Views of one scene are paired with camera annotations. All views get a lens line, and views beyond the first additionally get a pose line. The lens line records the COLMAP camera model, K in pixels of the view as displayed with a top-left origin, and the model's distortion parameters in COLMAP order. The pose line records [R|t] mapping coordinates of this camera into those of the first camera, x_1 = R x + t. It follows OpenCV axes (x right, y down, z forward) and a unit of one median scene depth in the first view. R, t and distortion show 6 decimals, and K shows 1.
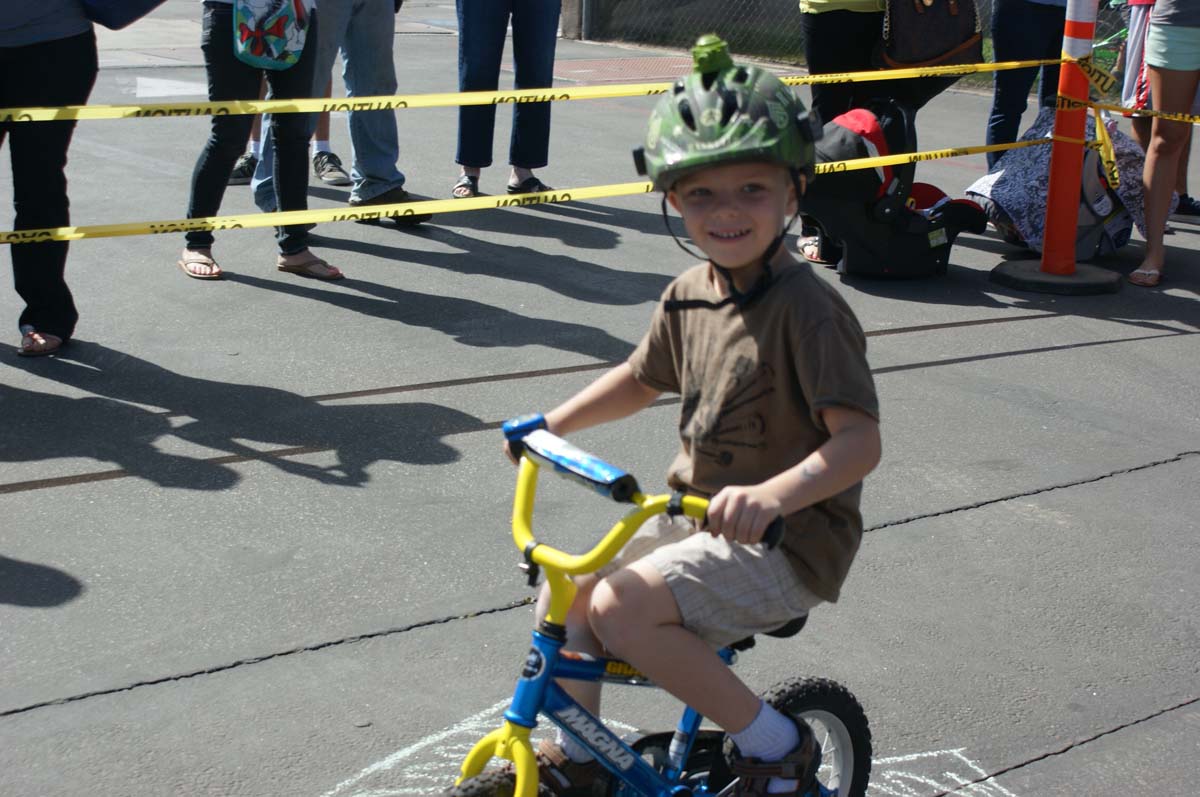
lens RADIAL K [[2218.0, 0, 597.9], [0, 2218.0, 374.0], [0, 0, 1]] dist [-0.016672, 0.203868]
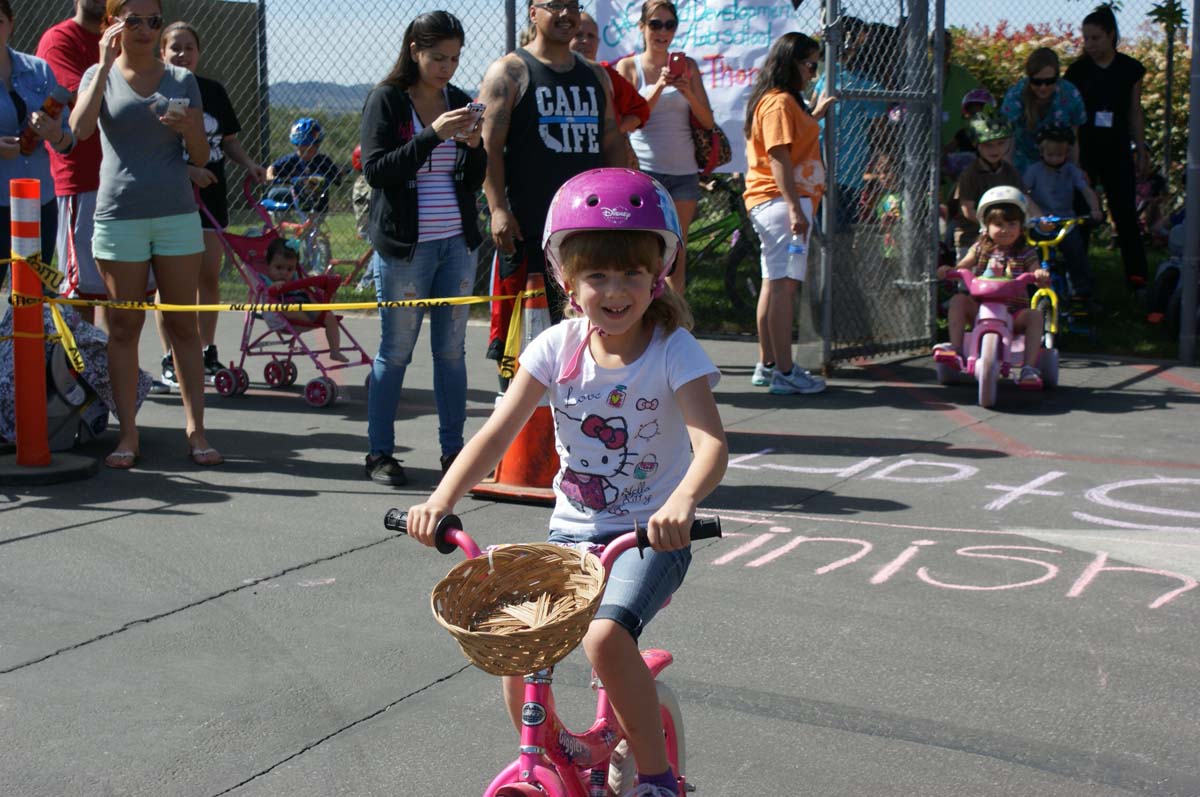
lens RADIAL K [[2204.8, 0, 600.0], [0, 2204.8, 398.5], [0, 0, 1]] dist [-0.030017, 0.214558]
pose [[0.913354, -0.094784, 0.395981, 0.047330], [0.124032, 0.991075, -0.048860, 0.006546], [-0.387816, 0.093741, 0.916958, -0.039424]]
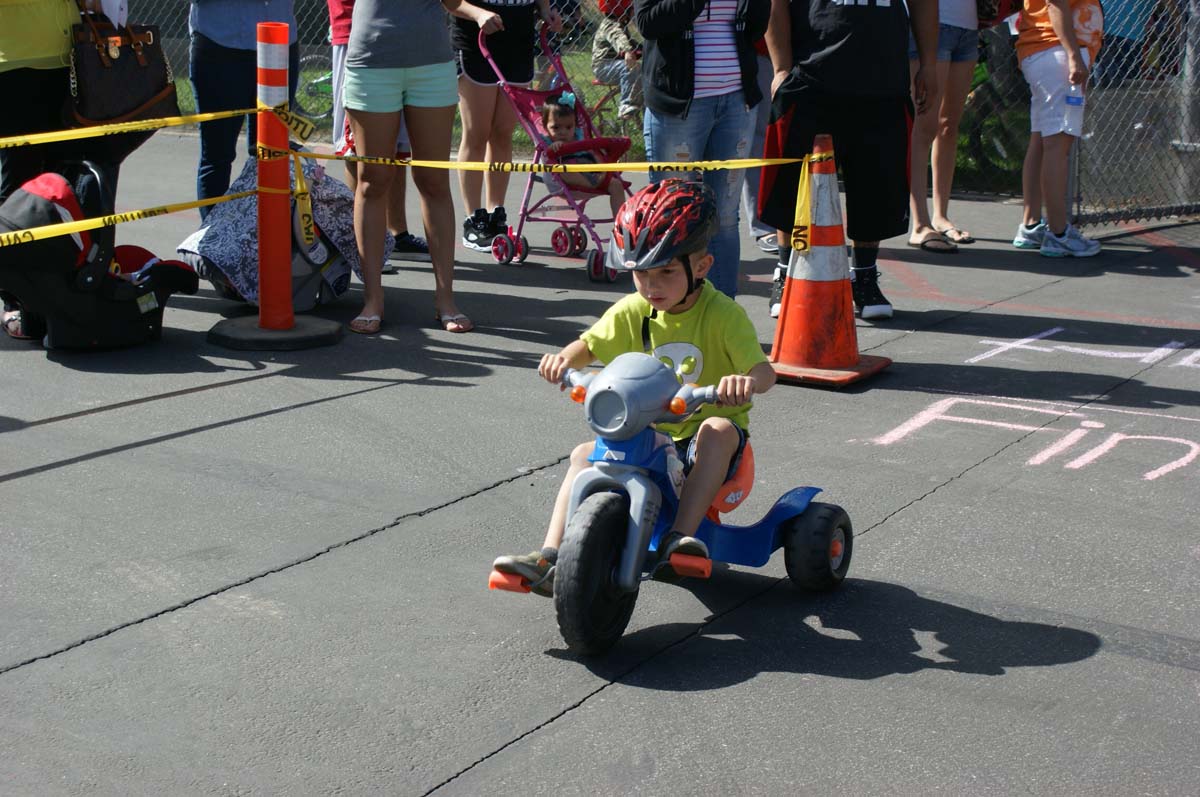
lens RADIAL K [[2204.8, 0, 600.0], [0, 2204.8, 398.5], [0, 0, 1]] dist [-0.030017, 0.214558]
pose [[0.943991, -0.098108, 0.315049, 0.035375], [0.098574, 0.995024, 0.014496, -0.015358], [-0.314904, 0.017372, 0.948965, 0.044712]]
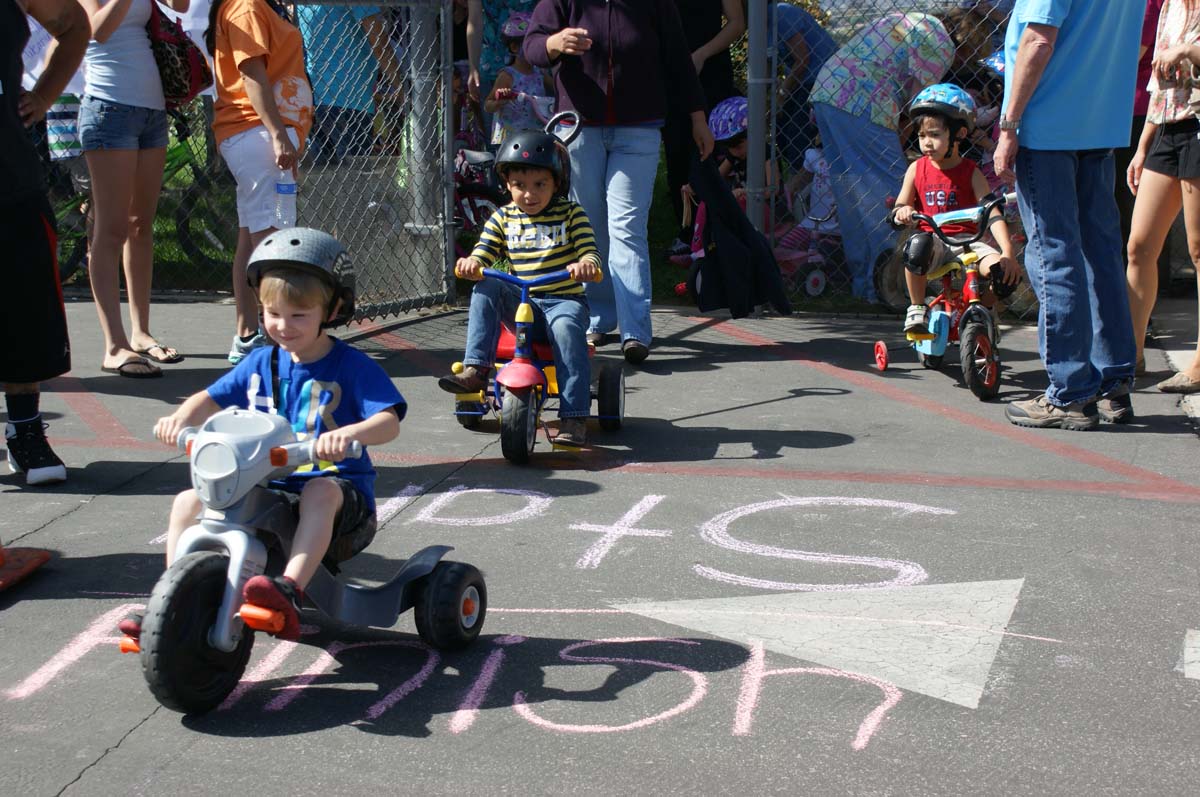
lens RADIAL K [[2218.0, 0, 597.9], [0, 2218.0, 374.0], [0, 0, 1]] dist [-0.016672, 0.203868]
pose [[0.788309, -0.152587, 0.596059, 0.165471], [0.172872, 0.984665, 0.023438, -0.049551], [-0.590495, 0.084565, 0.802599, 0.199186]]
